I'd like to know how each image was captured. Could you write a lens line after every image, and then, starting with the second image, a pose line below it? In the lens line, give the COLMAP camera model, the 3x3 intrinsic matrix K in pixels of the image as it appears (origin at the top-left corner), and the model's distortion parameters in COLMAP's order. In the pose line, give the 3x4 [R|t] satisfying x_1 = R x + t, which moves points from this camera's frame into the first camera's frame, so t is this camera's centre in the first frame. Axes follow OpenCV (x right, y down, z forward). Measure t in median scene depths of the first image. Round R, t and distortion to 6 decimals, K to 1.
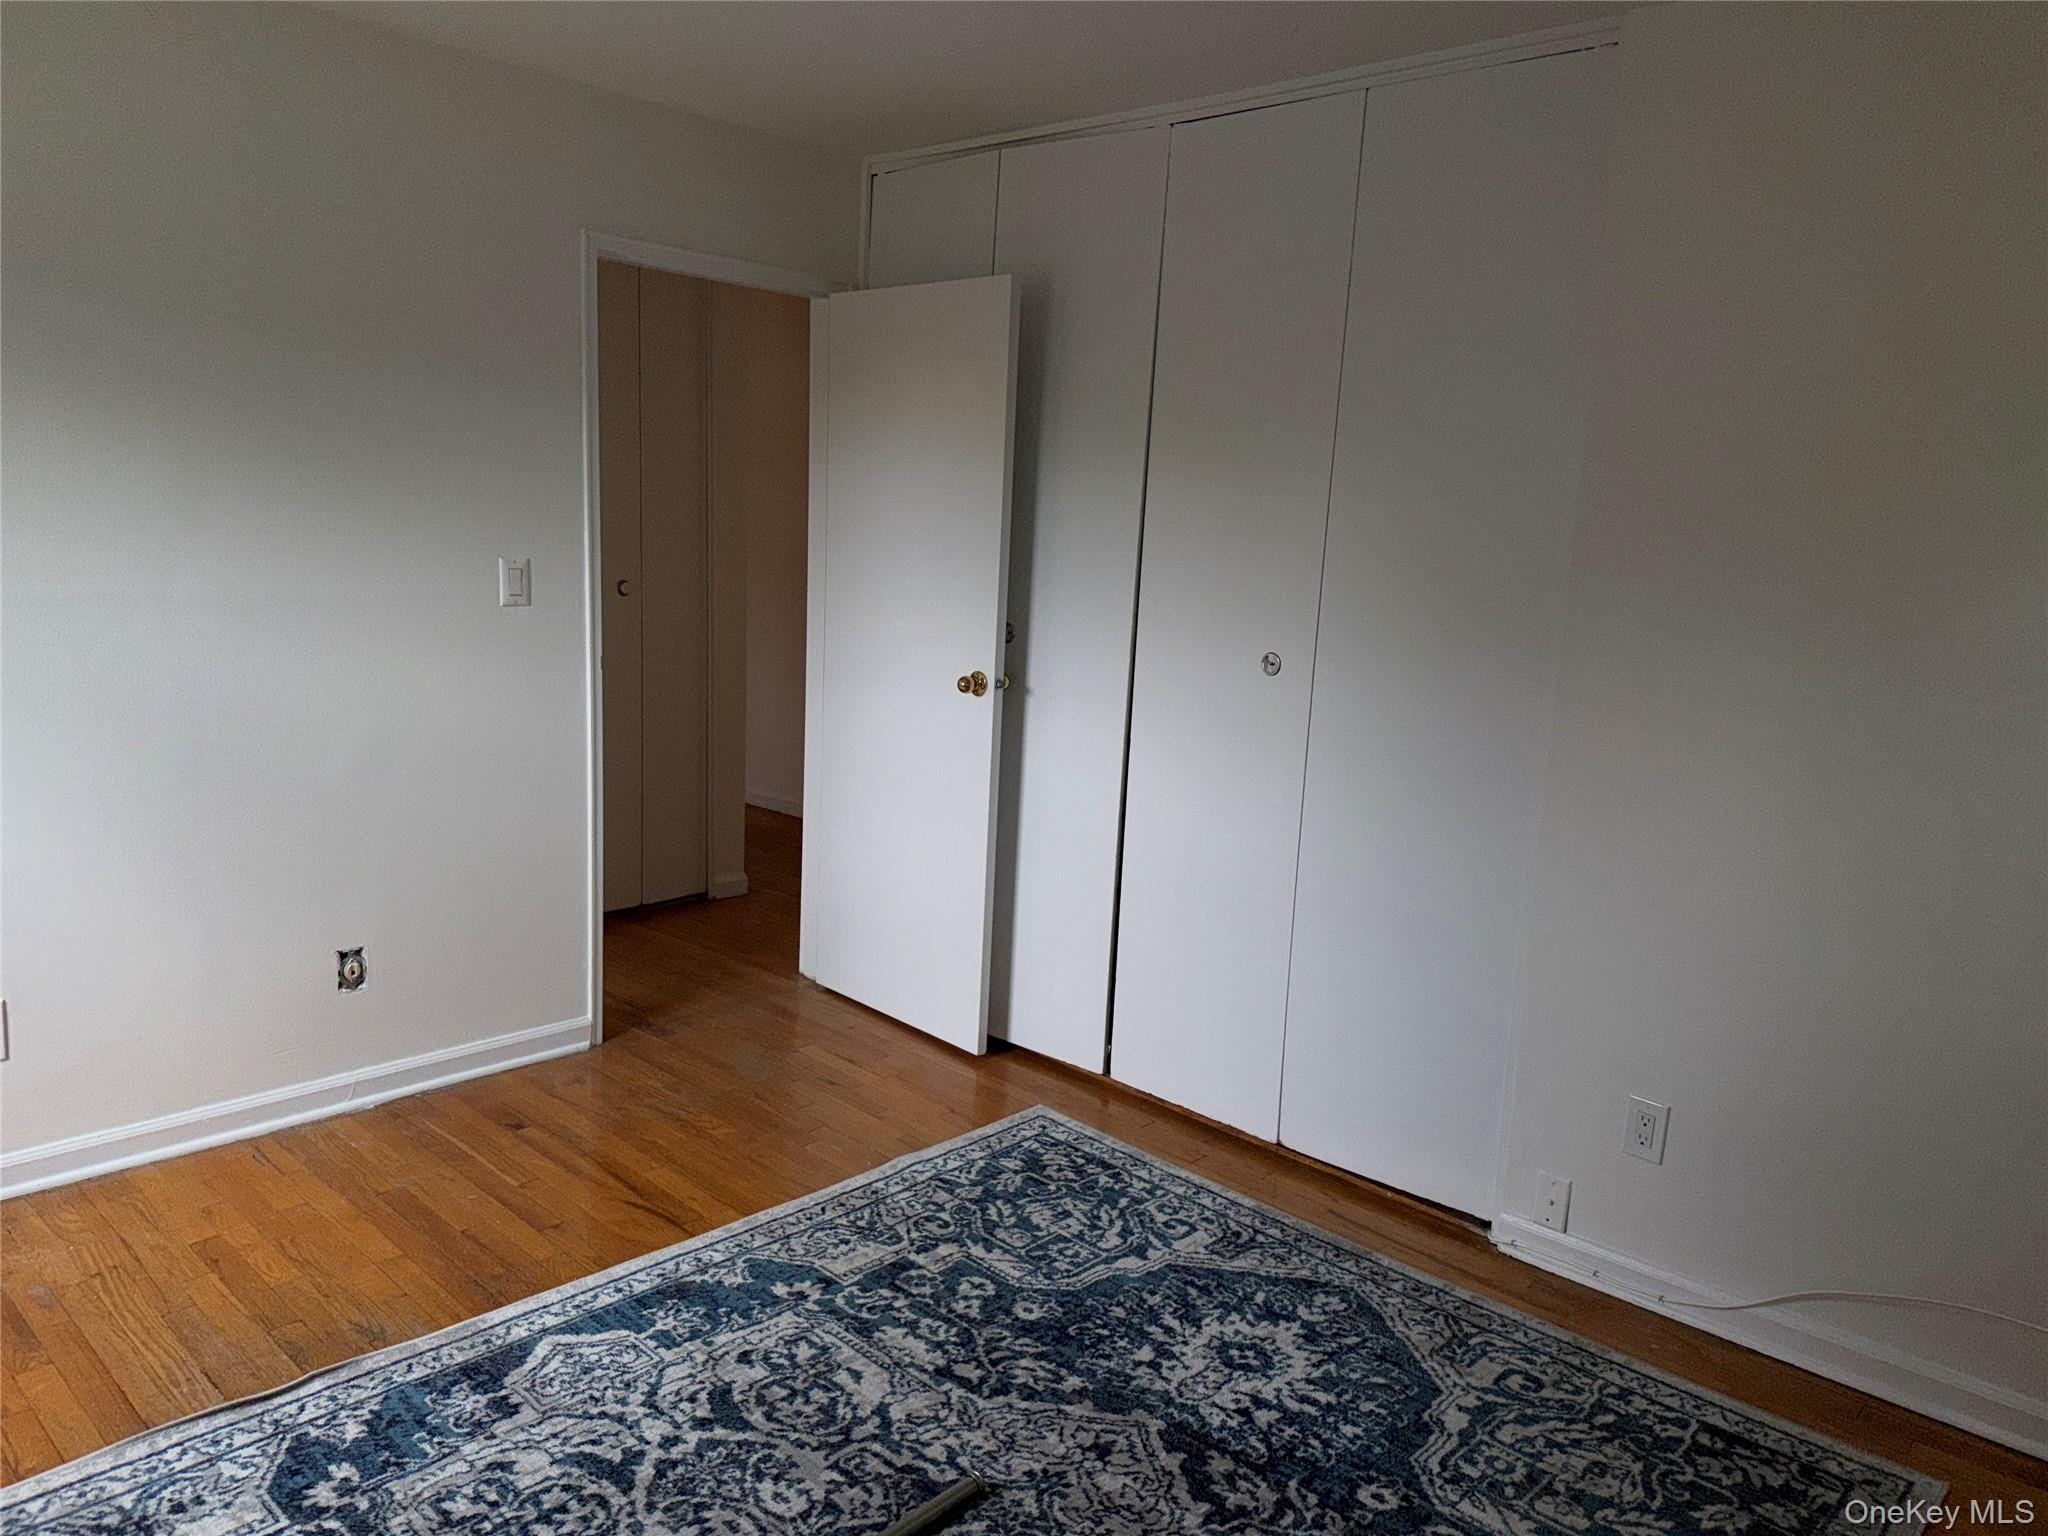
lens RADIAL K [[1441.2, 0, 998.4], [0, 1441.2, 776.4], [0, 0, 1]] dist [0.077285, -0.107160]
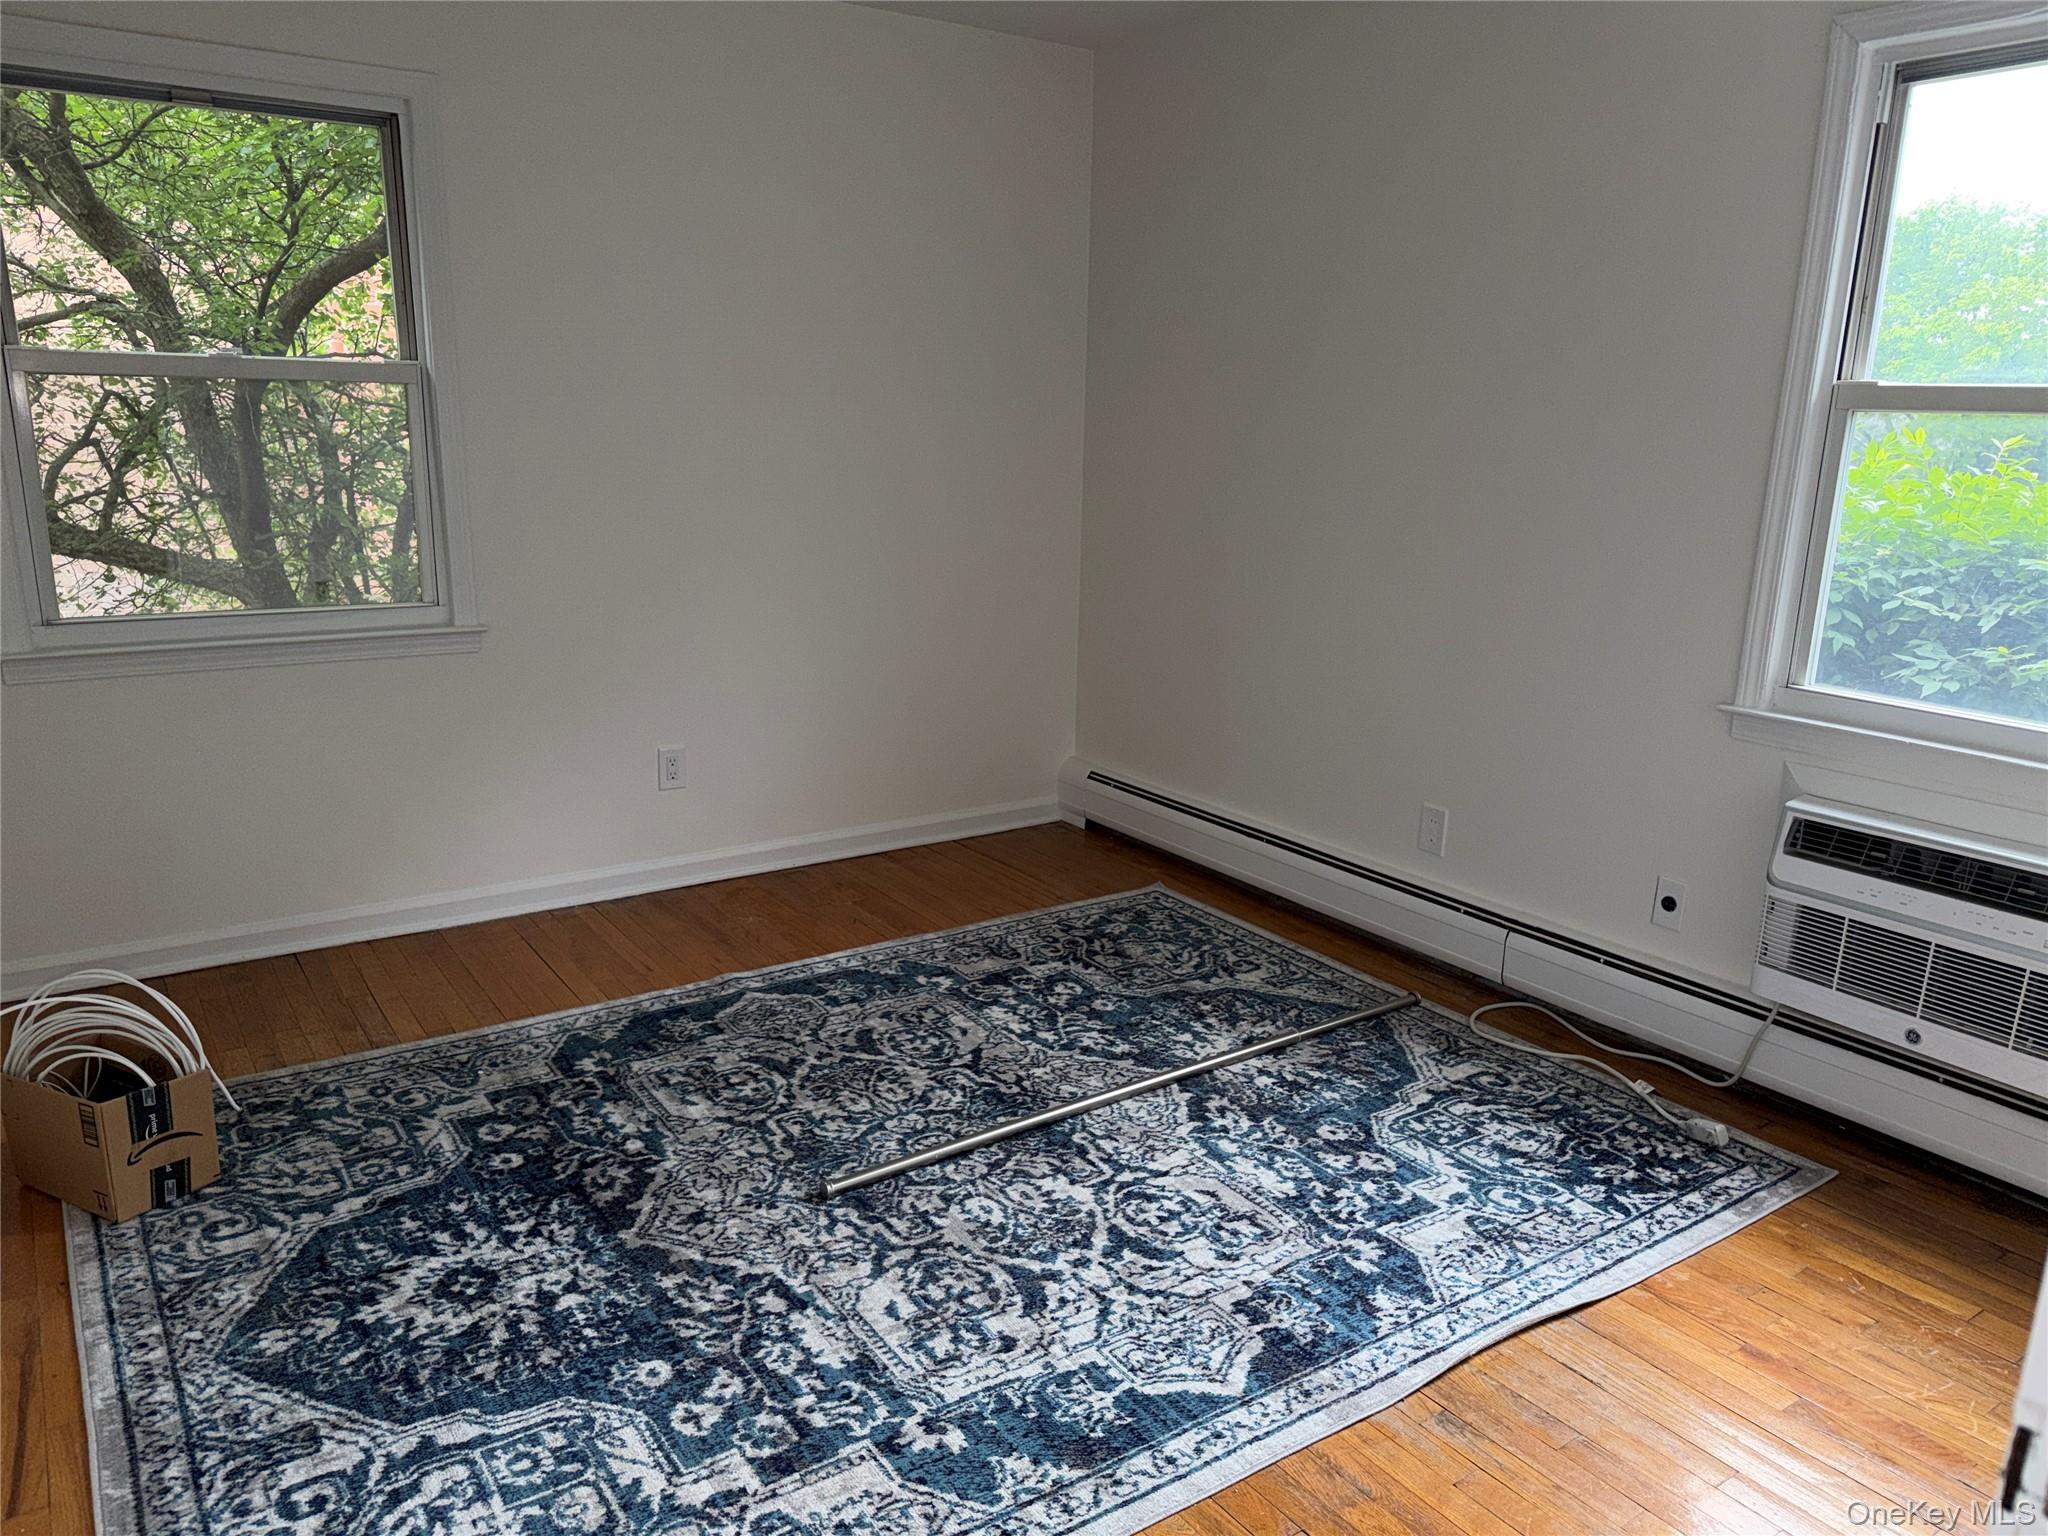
lens RADIAL K [[1441.2, 0, 998.4], [0, 1441.2, 776.4], [0, 0, 1]] dist [0.077285, -0.107160]
pose [[-0.975124, -0.117656, 0.187857, -0.298797], [-0.027188, 0.904587, 0.425422, -0.293976], [-0.219987, 0.409731, -0.885283, 1.669346]]
